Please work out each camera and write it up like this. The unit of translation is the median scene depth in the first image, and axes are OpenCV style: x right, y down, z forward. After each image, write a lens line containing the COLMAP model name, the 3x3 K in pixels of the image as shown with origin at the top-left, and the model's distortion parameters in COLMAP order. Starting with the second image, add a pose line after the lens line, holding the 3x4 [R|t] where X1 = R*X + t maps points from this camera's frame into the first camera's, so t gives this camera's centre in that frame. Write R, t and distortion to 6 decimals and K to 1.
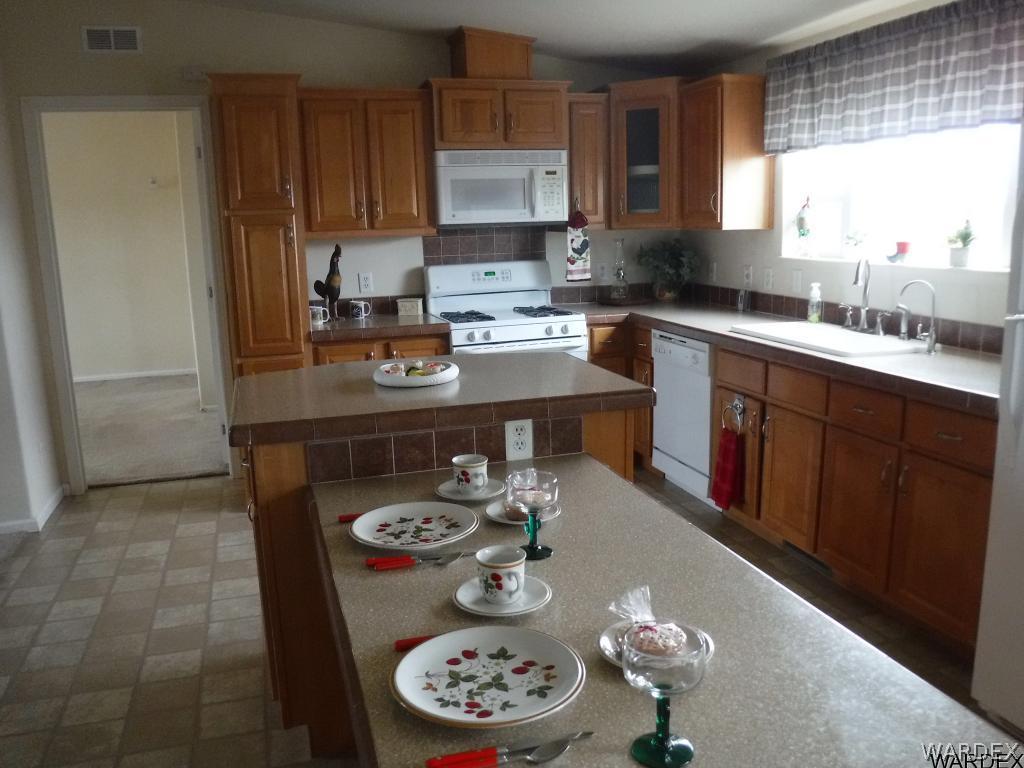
lens RADIAL K [[845.4, 0, 522.4], [0, 845.4, 395.1], [0, 0, 1]] dist [-0.100144, 0.049591]
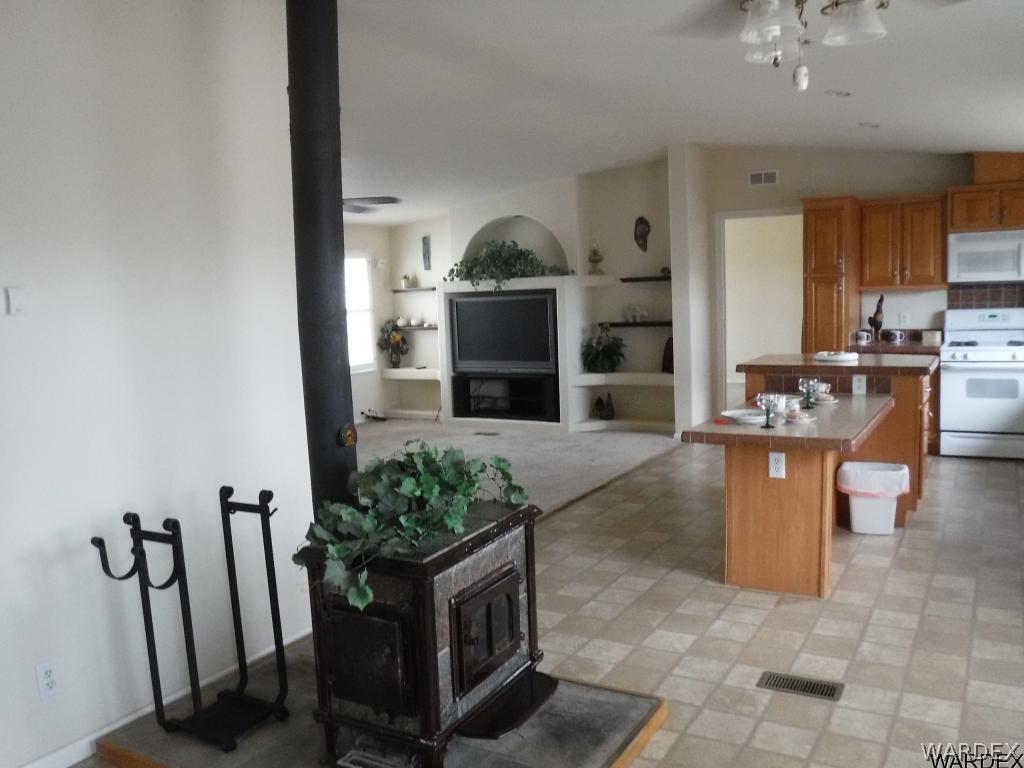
lens RADIAL K [[845.4, 0, 522.4], [0, 845.4, 395.1], [0, 0, 1]] dist [-0.100144, 0.049591]
pose [[0.673625, 0.091268, -0.733416, 0.496989], [-0.128832, 0.991653, 0.005074, 0.090485], [0.727758, 0.091069, 0.679761, -0.551550]]
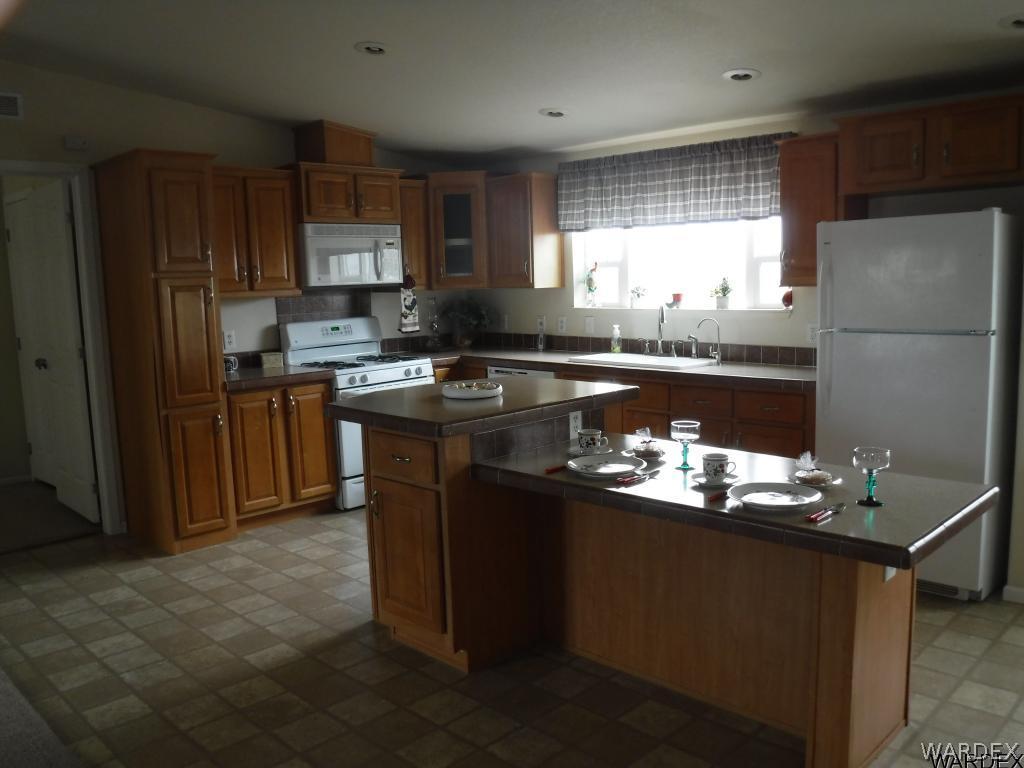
lens RADIAL K [[845.4, 0, 522.4], [0, 845.4, 395.1], [0, 0, 1]] dist [-0.100144, 0.049591]
pose [[0.882032, -0.063861, 0.466842, -0.390152], [0.099110, 0.993752, -0.051316, 0.034050], [-0.460648, 0.091531, 0.882851, -0.140455]]
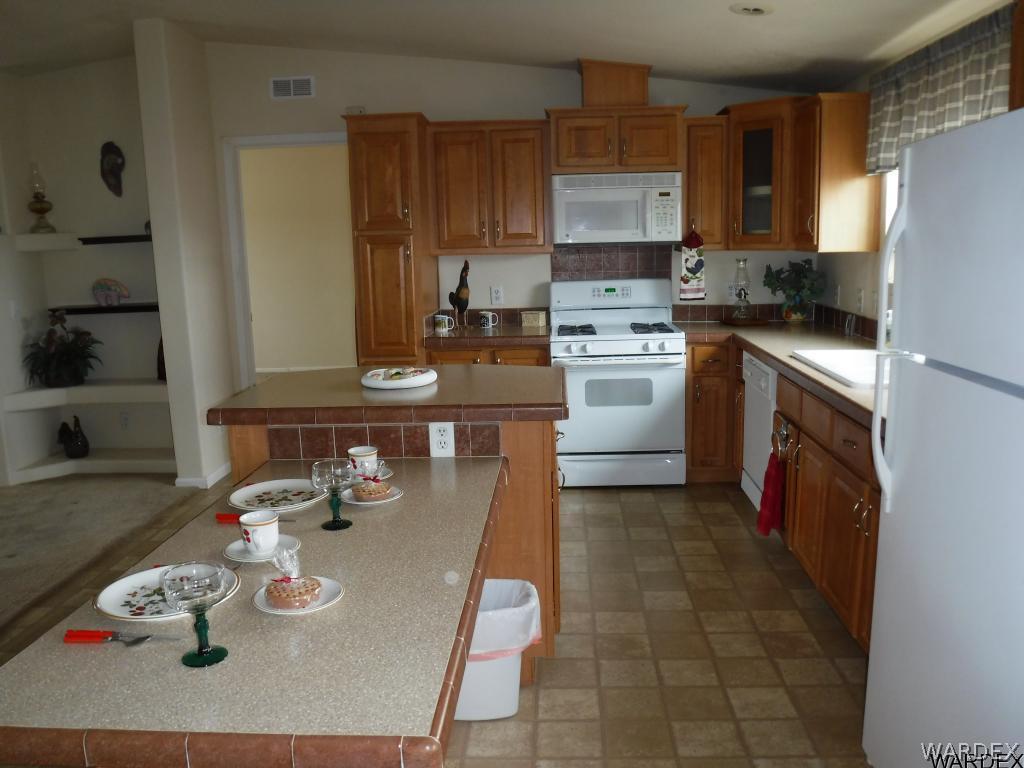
lens RADIAL K [[845.4, 0, 522.4], [0, 845.4, 395.1], [0, 0, 1]] dist [-0.100144, 0.049591]
pose [[0.939534, 0.065588, -0.336115, 0.241237], [-0.068927, 0.997620, 0.002002, -0.008876], [0.335446, 0.021287, 0.941819, -0.025610]]
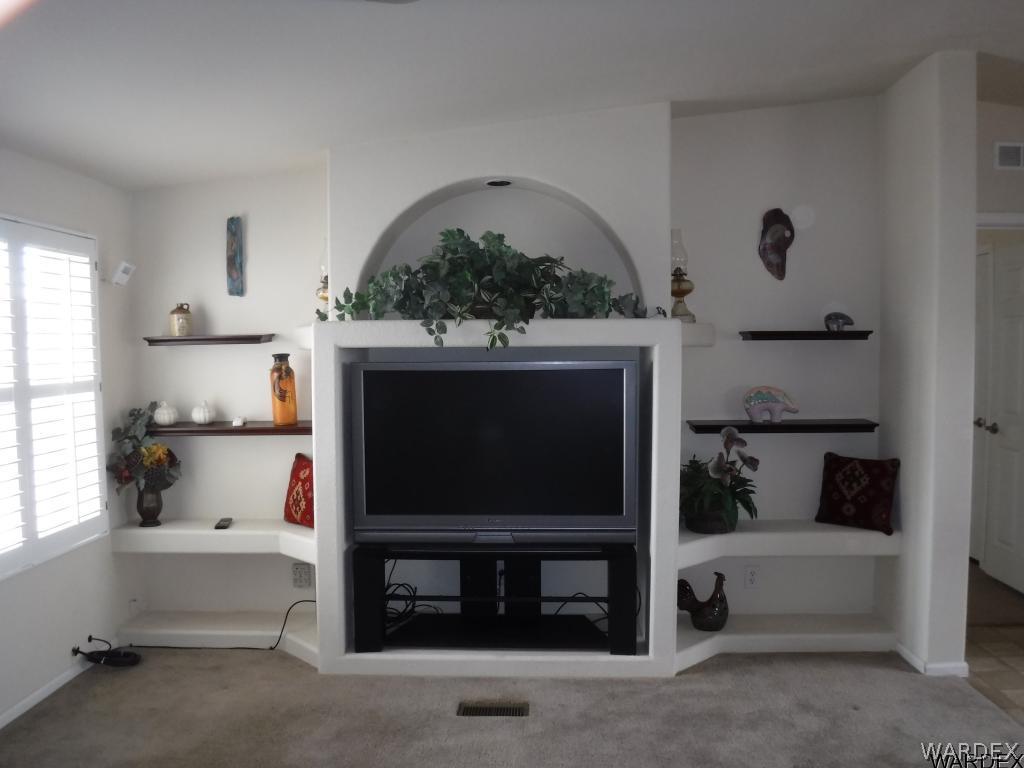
lens RADIAL K [[845.4, 0, 522.4], [0, 845.4, 395.1], [0, 0, 1]] dist [-0.100144, 0.049591]
pose [[0.946712, 0.040623, -0.319510, -0.694016], [-0.086180, 0.987793, -0.129764, 0.016751], [0.310338, 0.150384, 0.938656, -0.037288]]
